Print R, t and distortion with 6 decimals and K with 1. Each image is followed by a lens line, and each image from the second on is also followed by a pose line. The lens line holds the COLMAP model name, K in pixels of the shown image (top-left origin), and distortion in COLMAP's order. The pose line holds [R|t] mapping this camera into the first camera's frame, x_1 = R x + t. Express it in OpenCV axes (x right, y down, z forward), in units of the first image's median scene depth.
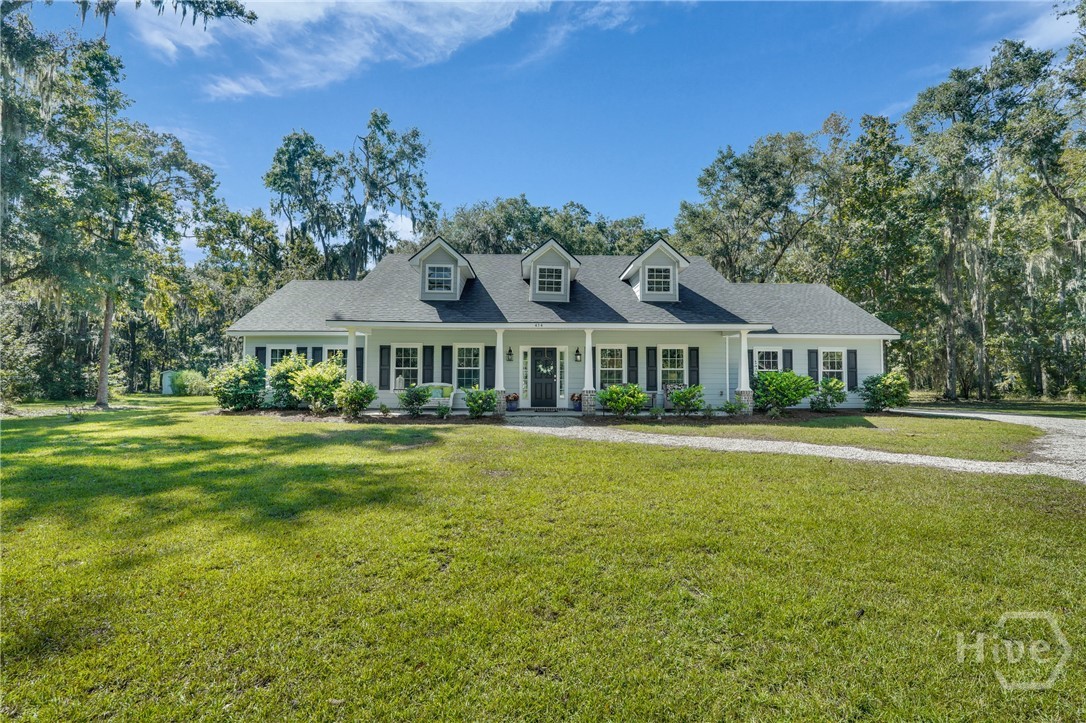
lens RADIAL K [[532.0, 0, 543.0], [0, 532.0, 361.5], [0, 0, 1]] dist [-0.034862, 0.019184]
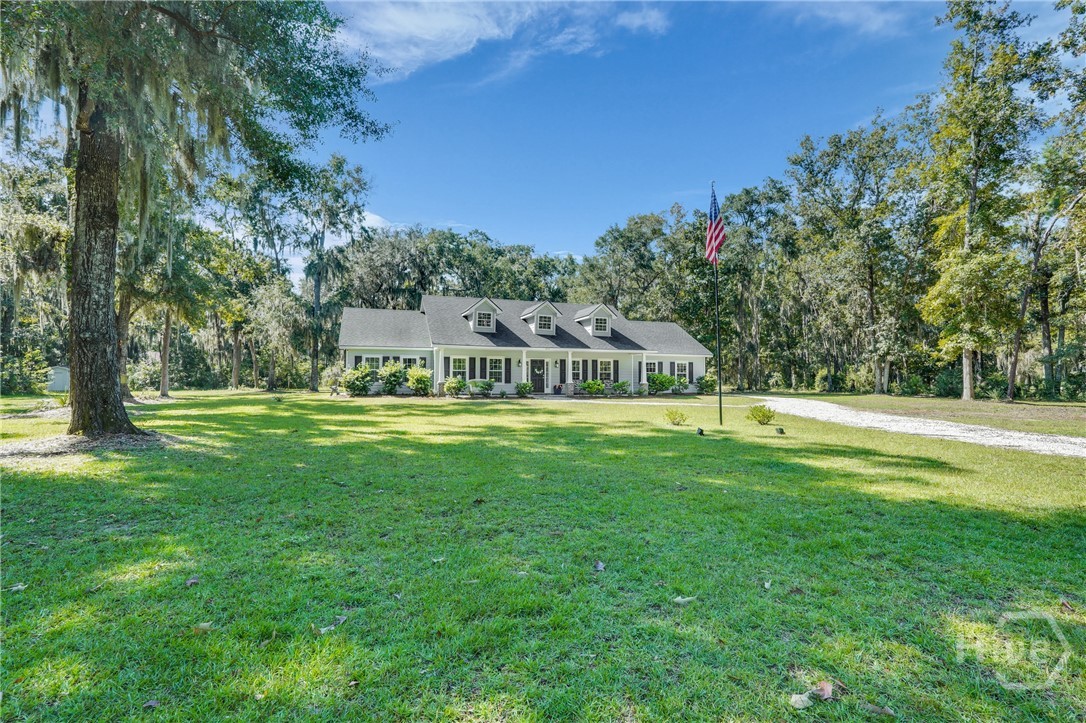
lens RADIAL K [[532.0, 0, 543.0], [0, 532.0, 361.5], [0, 0, 1]] dist [-0.034862, 0.019184]
pose [[0.959151, 0.011110, 0.282678, -0.399941], [-0.012640, 0.999914, 0.003590, -0.021204], [-0.282613, -0.007016, 0.959208, -0.588827]]
